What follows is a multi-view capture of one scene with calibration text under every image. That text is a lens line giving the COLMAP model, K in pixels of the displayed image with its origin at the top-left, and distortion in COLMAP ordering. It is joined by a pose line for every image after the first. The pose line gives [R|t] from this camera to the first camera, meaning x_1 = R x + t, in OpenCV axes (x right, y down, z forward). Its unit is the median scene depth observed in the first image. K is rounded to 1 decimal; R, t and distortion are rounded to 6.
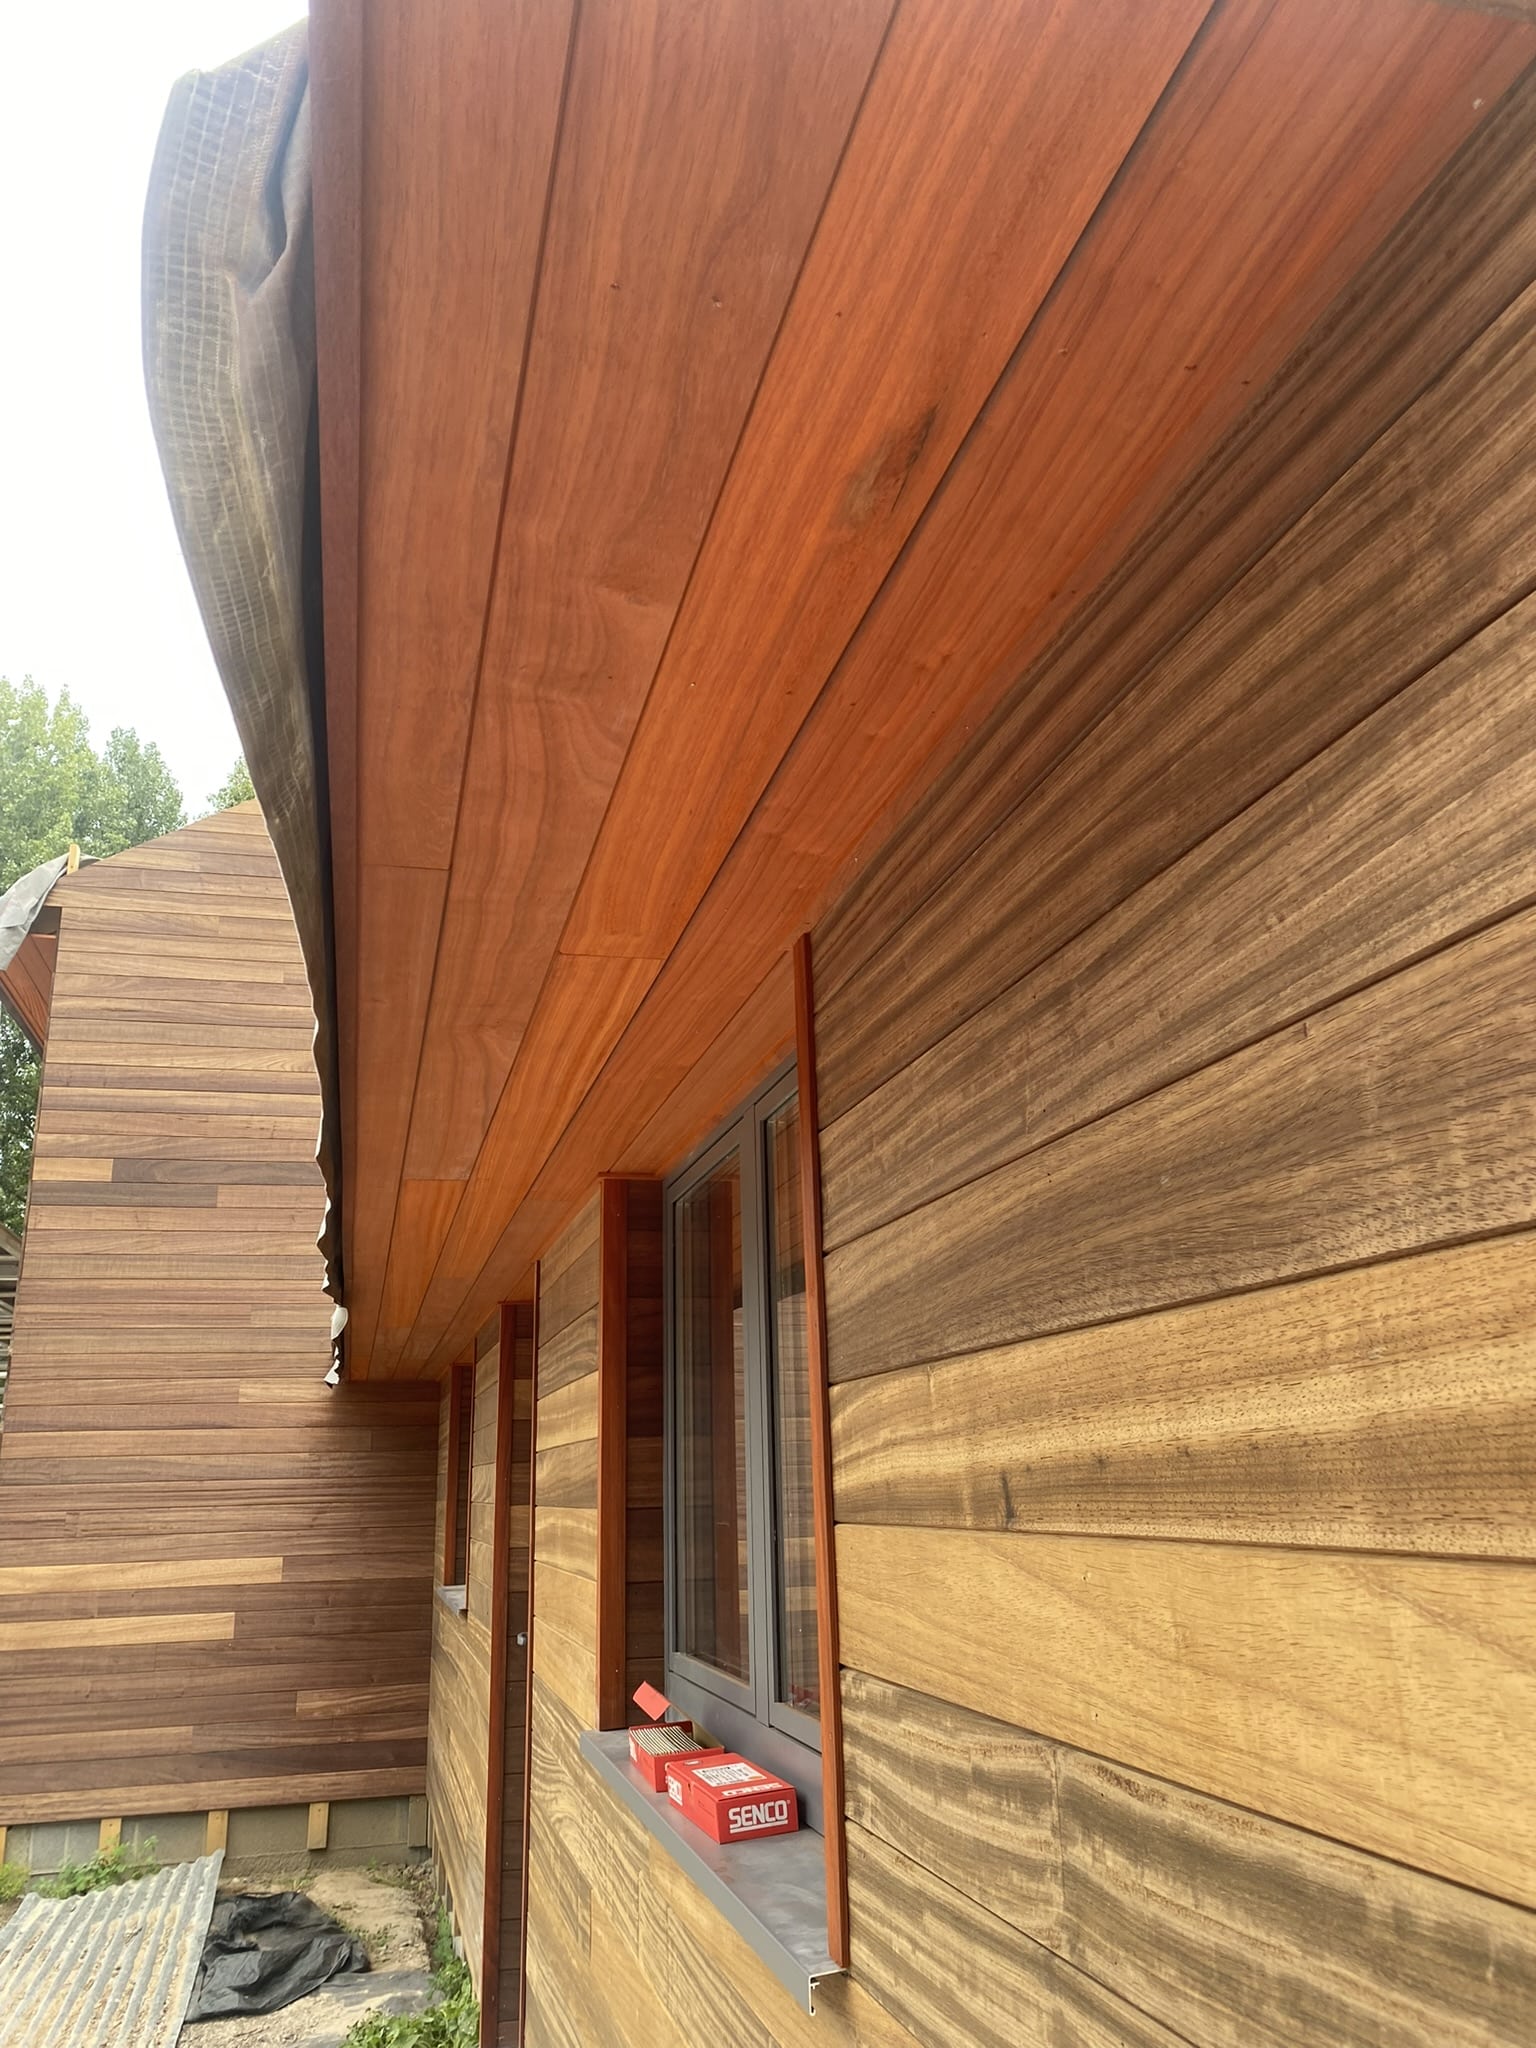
lens RADIAL K [[1555.4, 0, 766.1], [0, 1555.4, 1014.8], [0, 0, 1]] dist [0.003539, 0.004018]
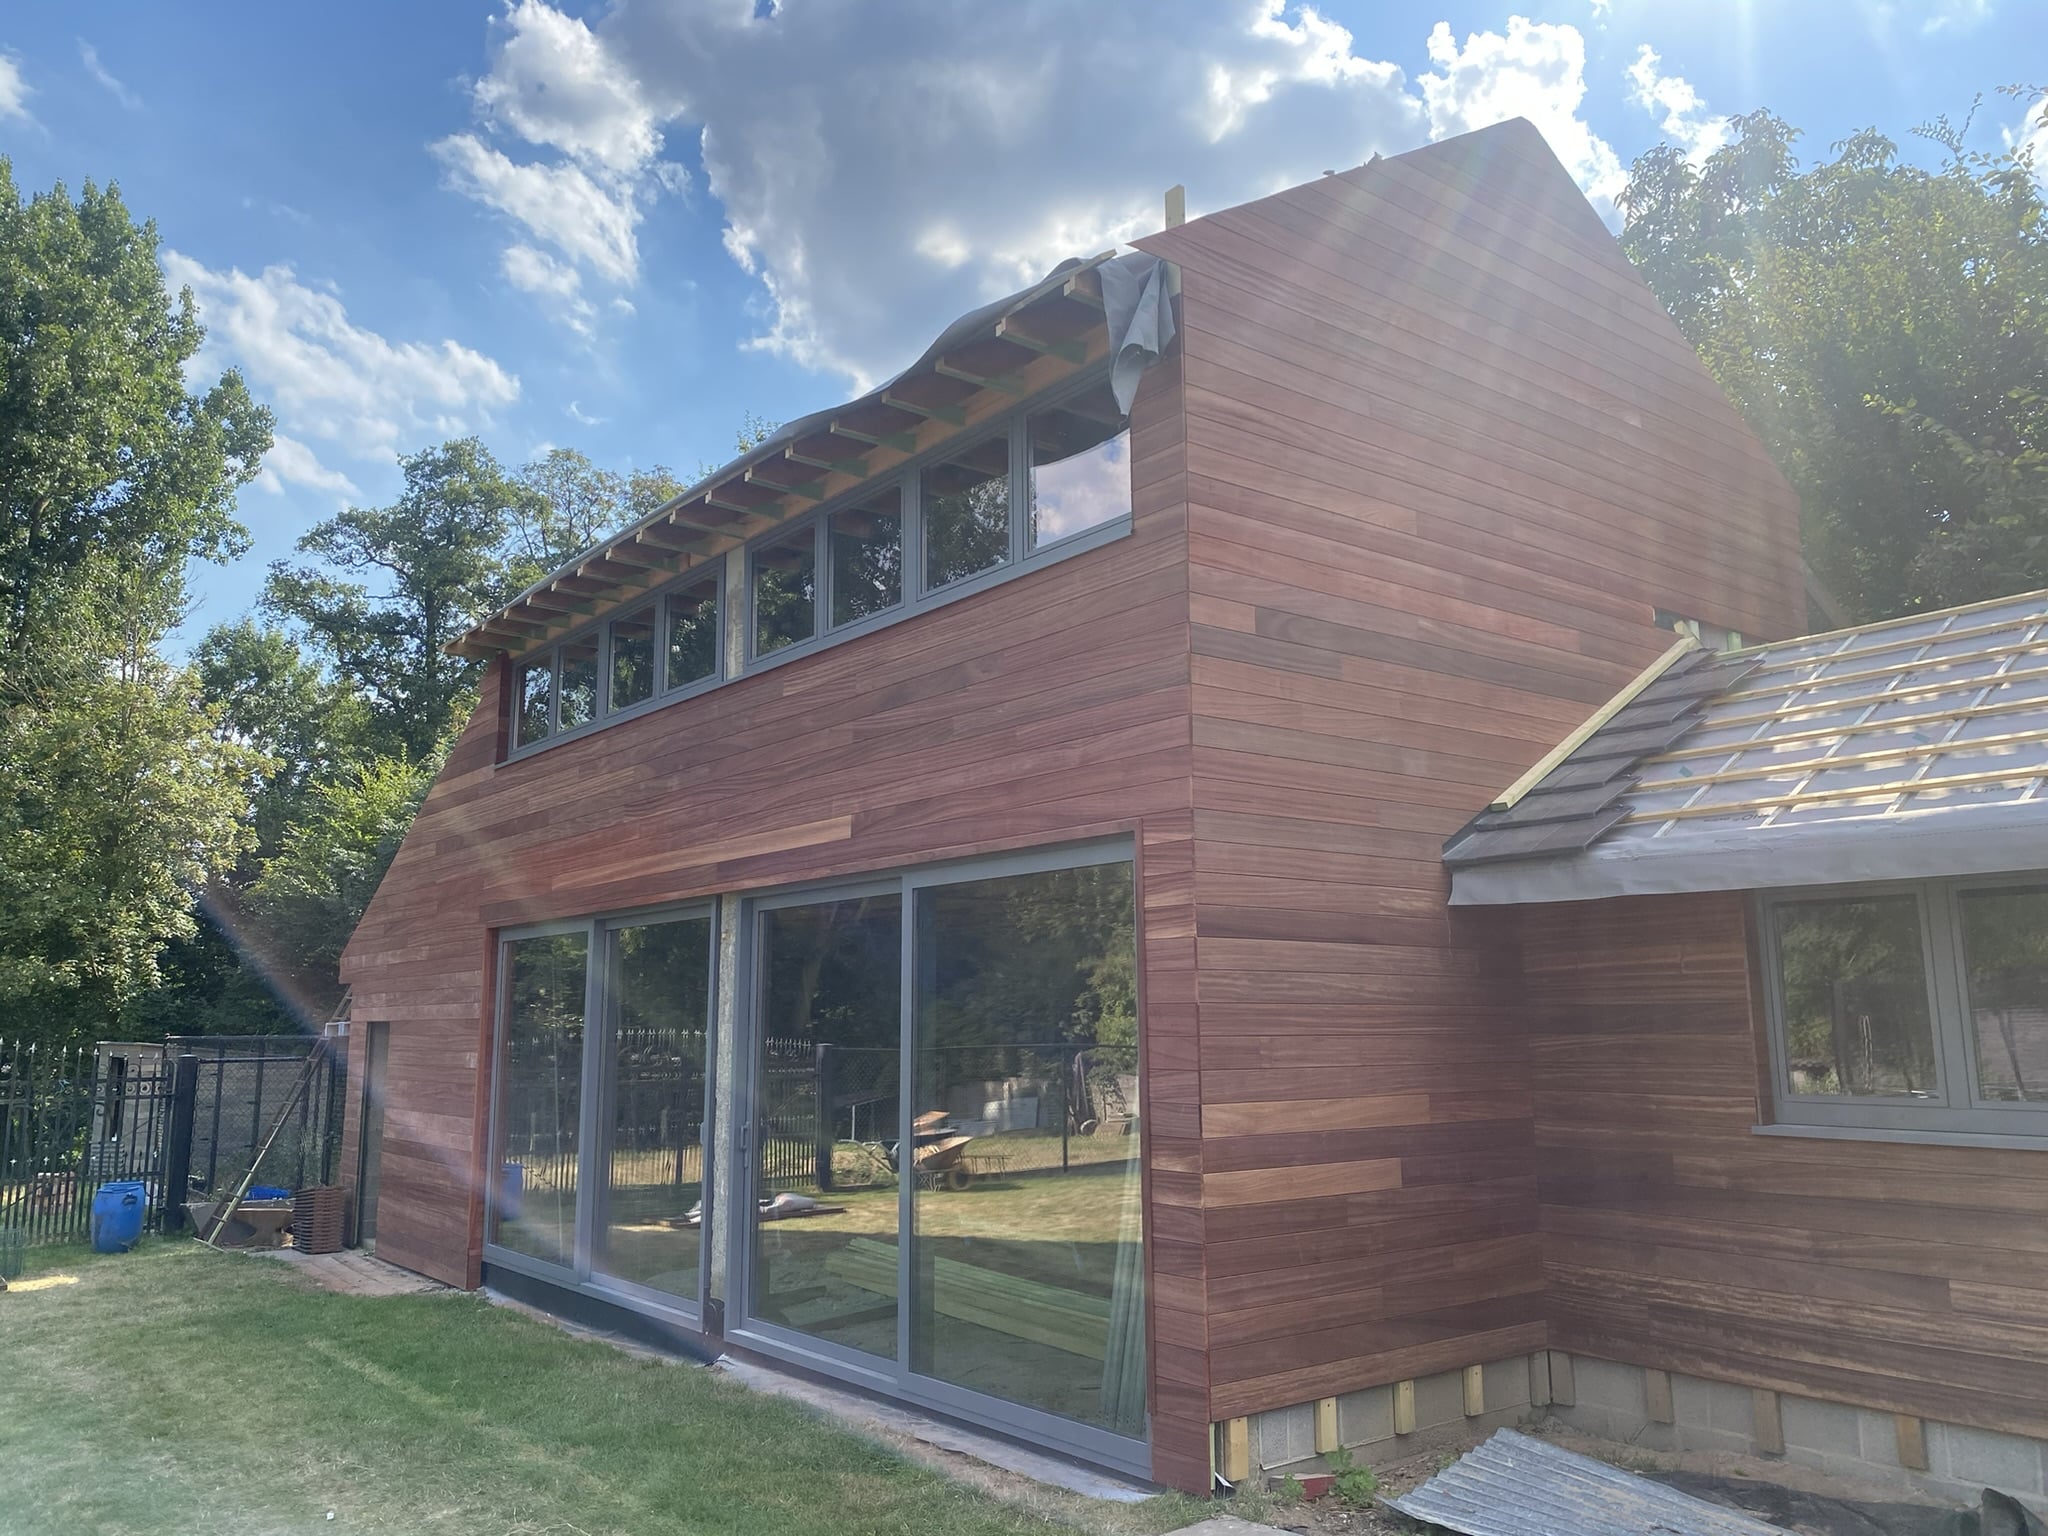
lens RADIAL K [[1555.4, 0, 1029.2], [0, 1555.4, 776.8], [0, 0, 1]] dist [0.003539, 0.004018]
pose [[0.912885, 0.076614, 0.400963, -7.016698], [-0.130680, 0.985388, 0.109241, 0.898870], [-0.386735, -0.152123, 0.909557, 2.703875]]
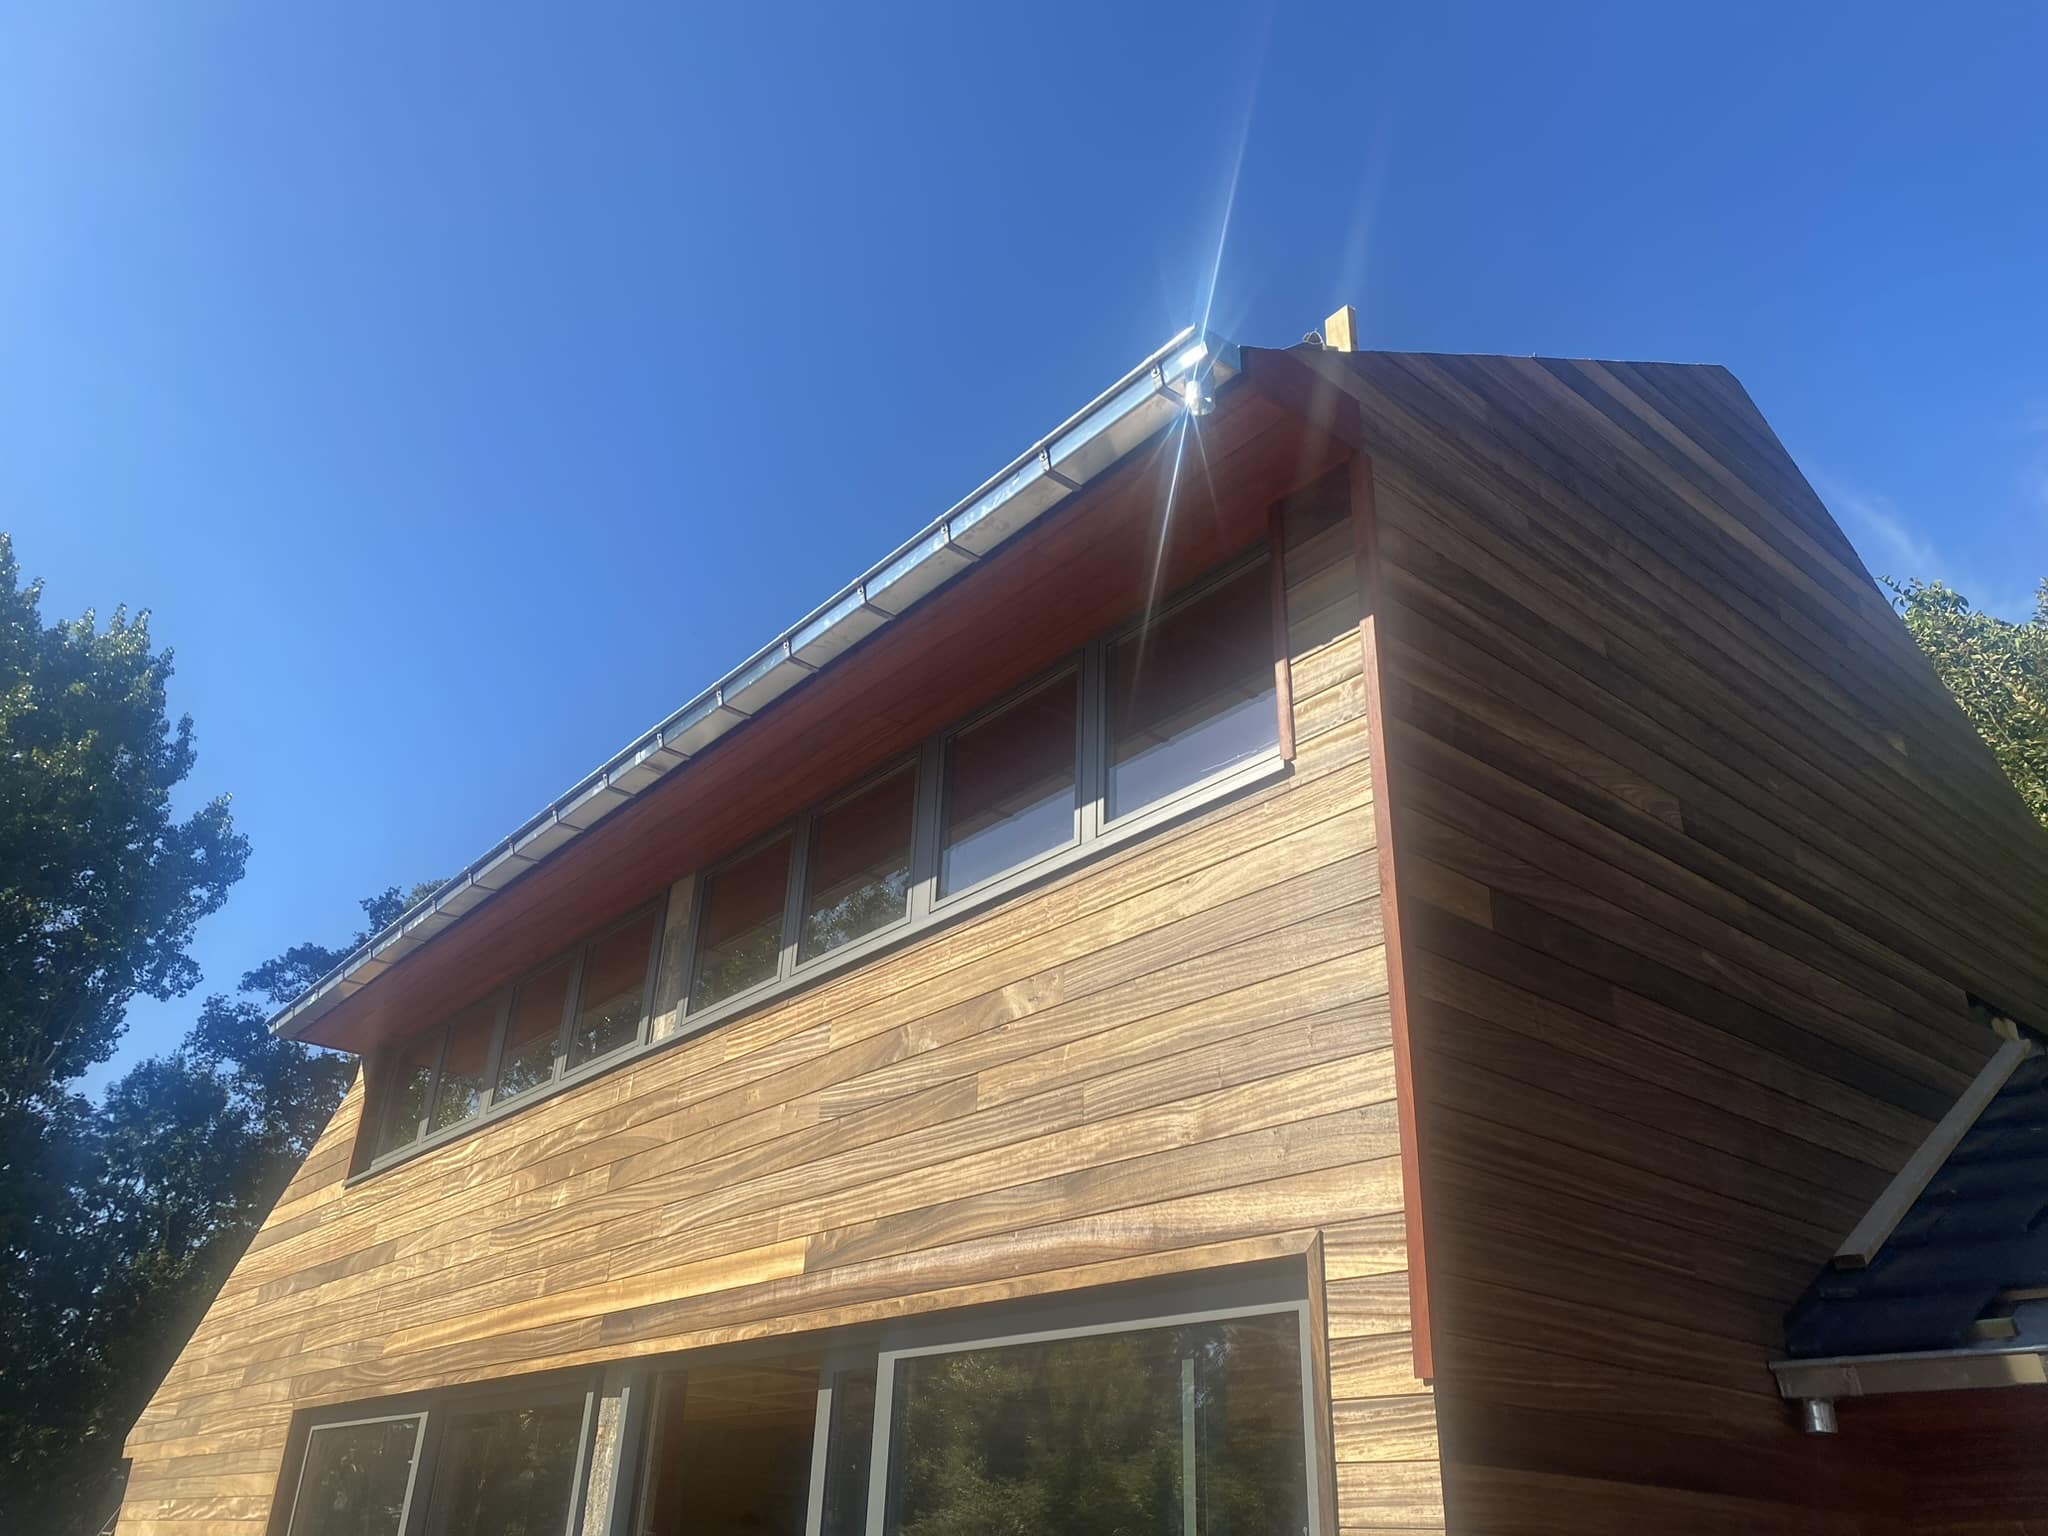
lens RADIAL K [[1555.4, 0, 1017.0], [0, 1555.4, 768.9], [0, 0, 1]] dist [0.003539, 0.004018]
pose [[0.902026, 0.244057, 0.356070, -6.224071], [-0.179105, 0.962084, -0.205707, 1.536831], [-0.392774, 0.121779, 0.911536, 5.109008]]
